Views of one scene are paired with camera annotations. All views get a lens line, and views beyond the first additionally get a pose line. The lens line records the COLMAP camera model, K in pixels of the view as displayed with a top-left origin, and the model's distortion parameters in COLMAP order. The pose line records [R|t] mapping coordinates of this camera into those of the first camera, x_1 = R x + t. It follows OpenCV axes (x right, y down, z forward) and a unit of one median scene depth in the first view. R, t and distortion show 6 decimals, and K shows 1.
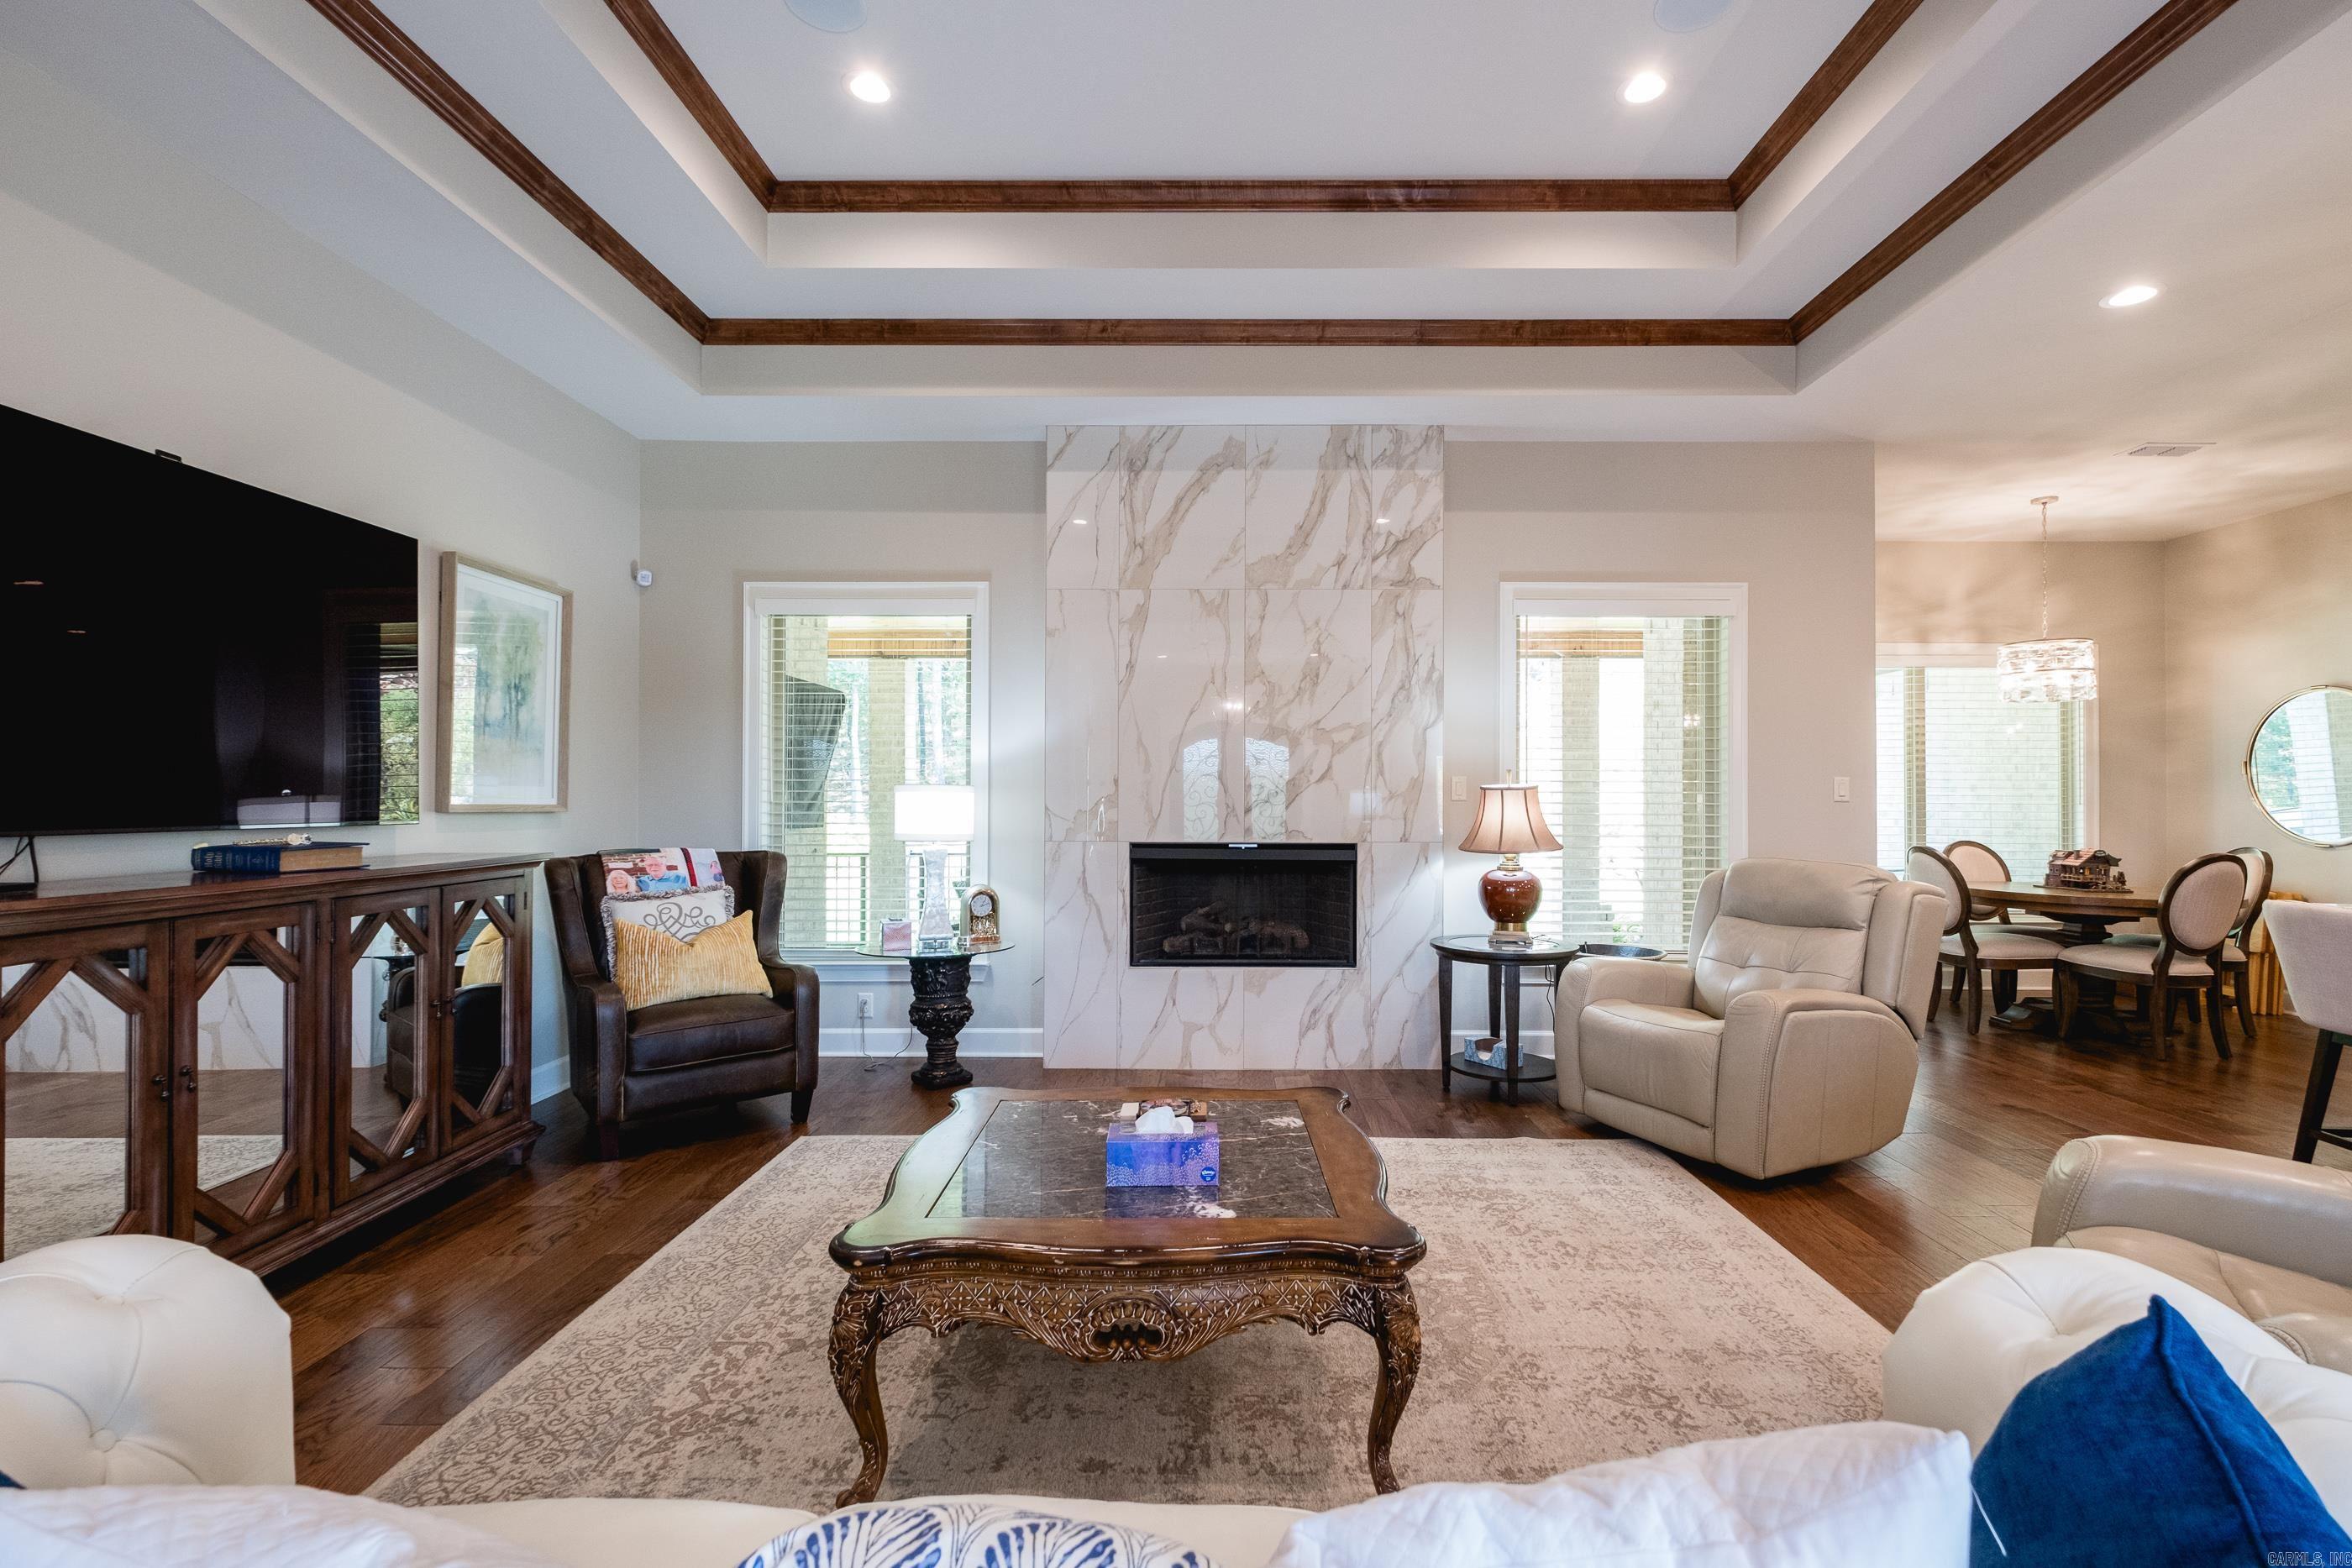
lens RADIAL K [[1058.7, 0, 1222.1], [0, 1058.7, 787.5], [0, 0, 1]] dist [0.006408, 0.000907]
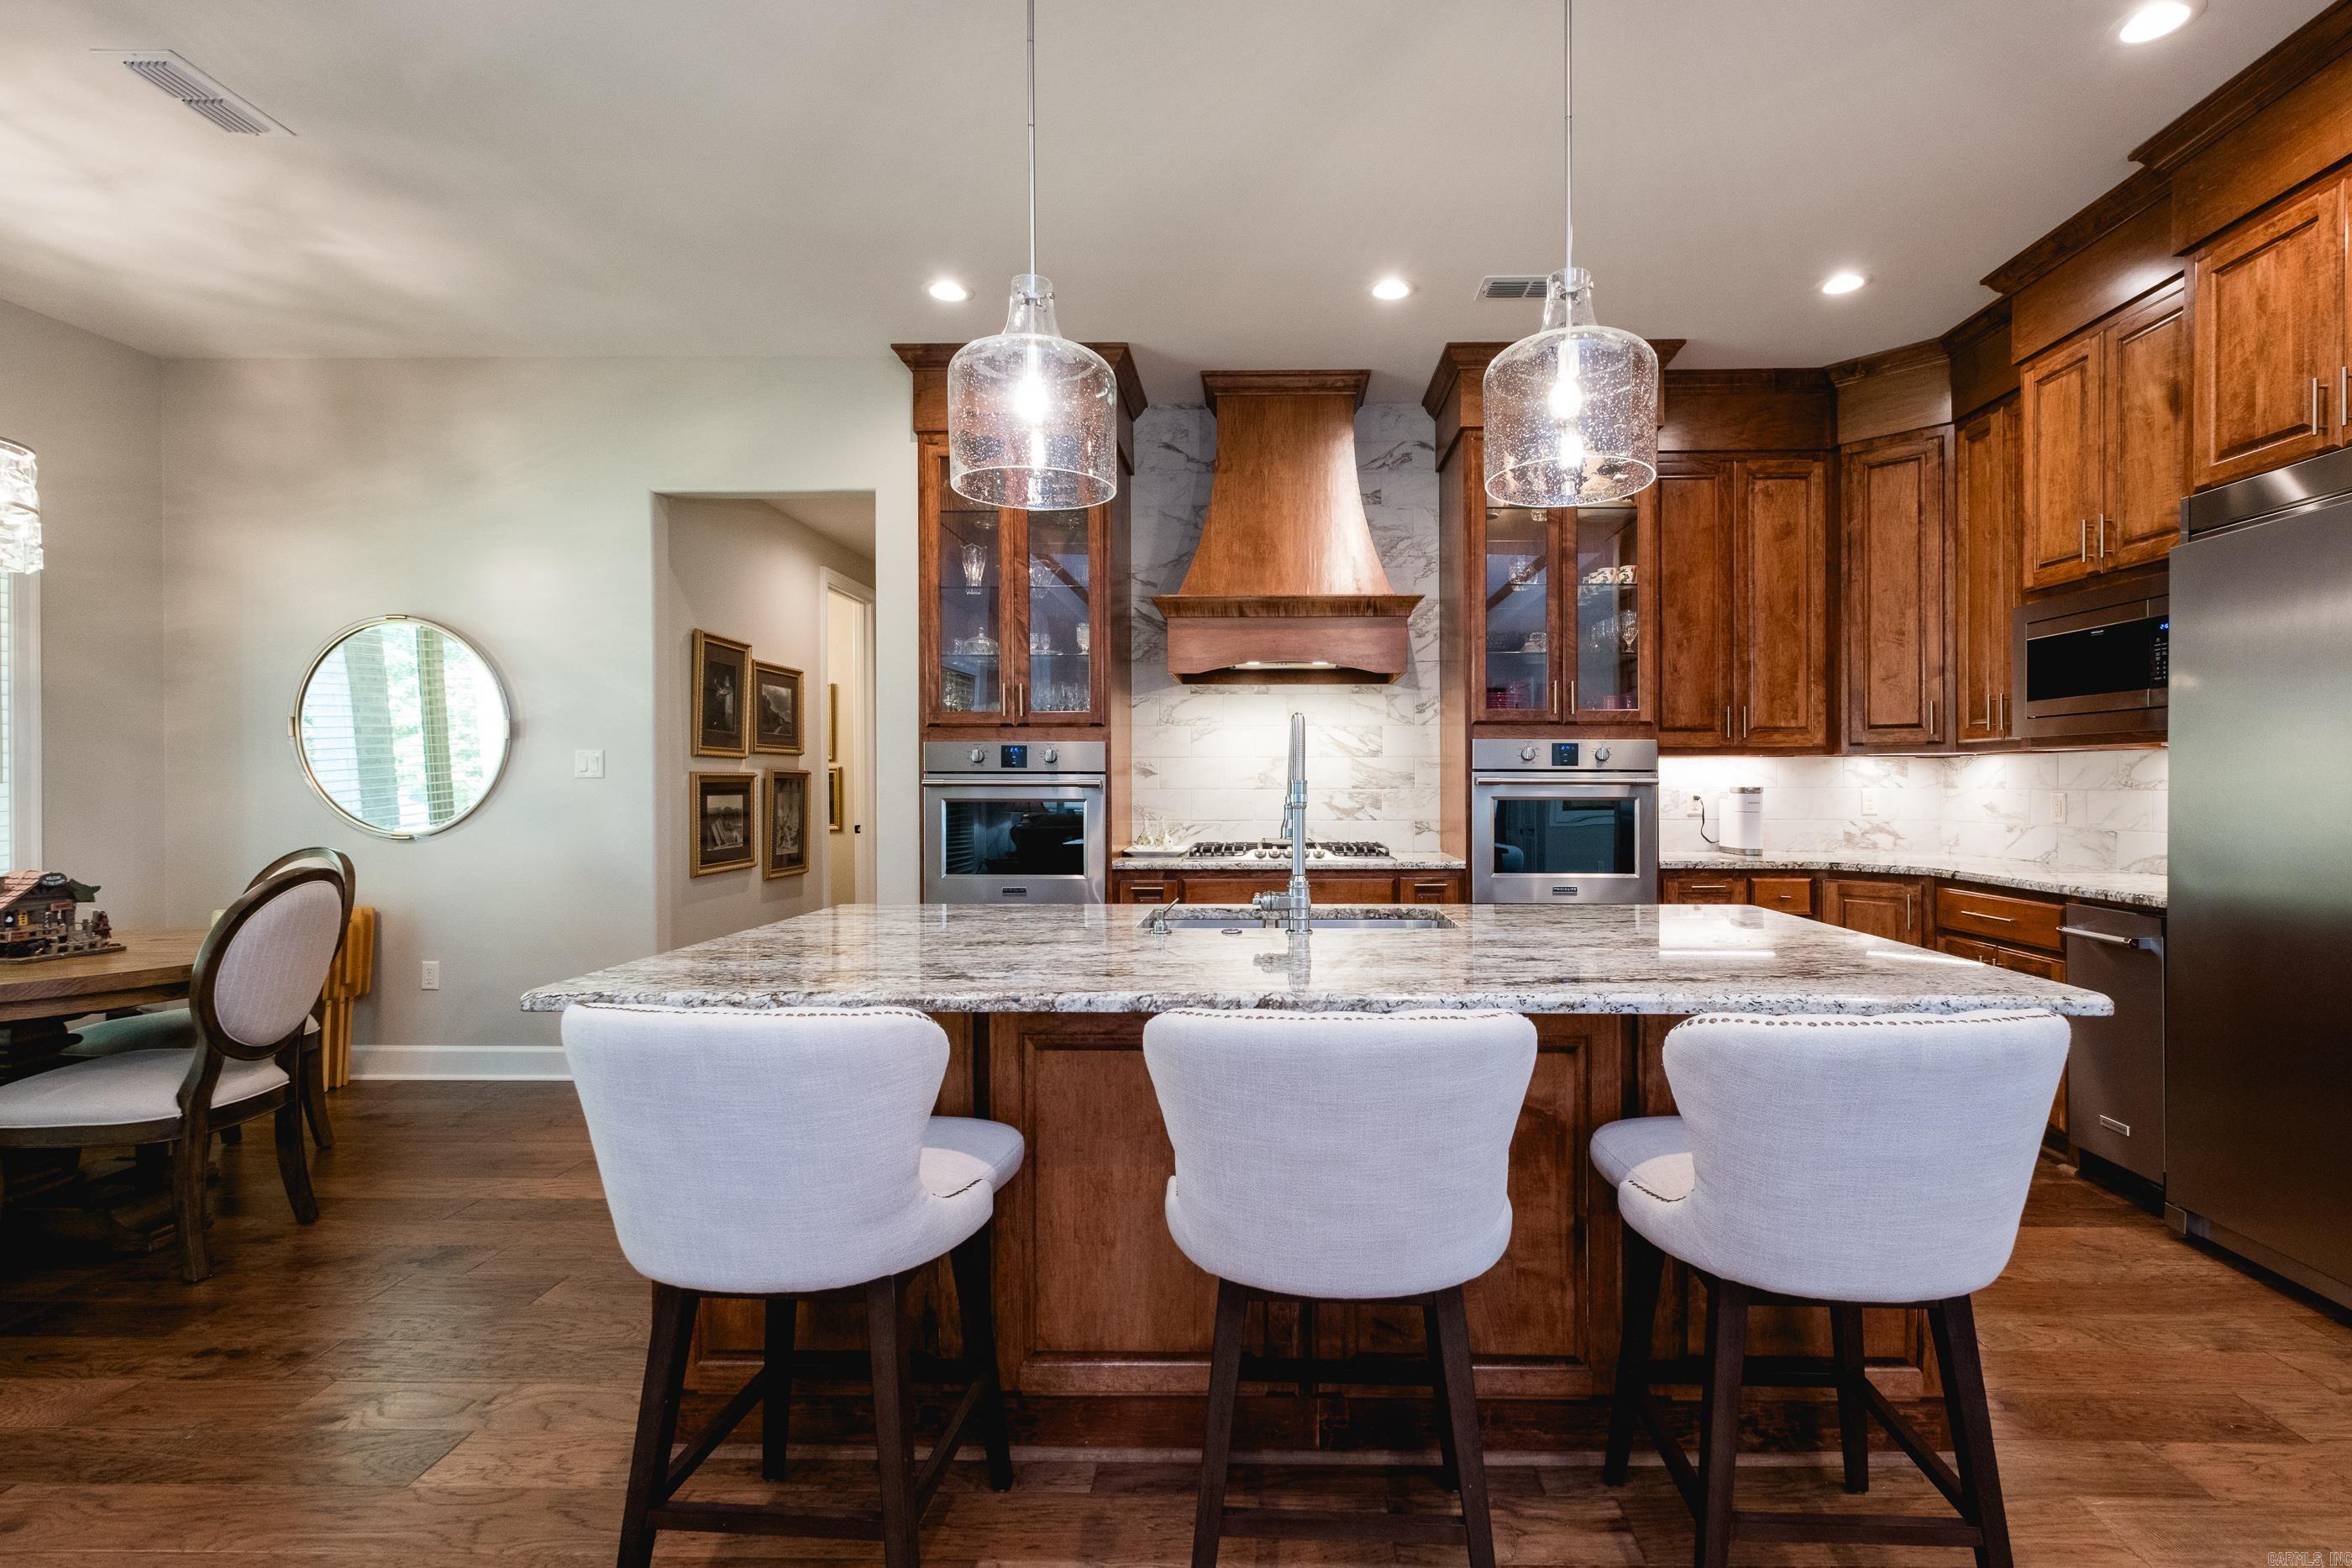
lens RADIAL K [[1018.6, 0, 1223.0], [0, 1018.6, 786.2], [0, 0, 1]] dist [0.009534, -0.005690]
pose [[0.011974, -0.010832, 0.999870, 0.356885], [-0.009858, 0.999891, 0.010950, 0.007035], [-0.999880, -0.009988, 0.011866, 0.450729]]
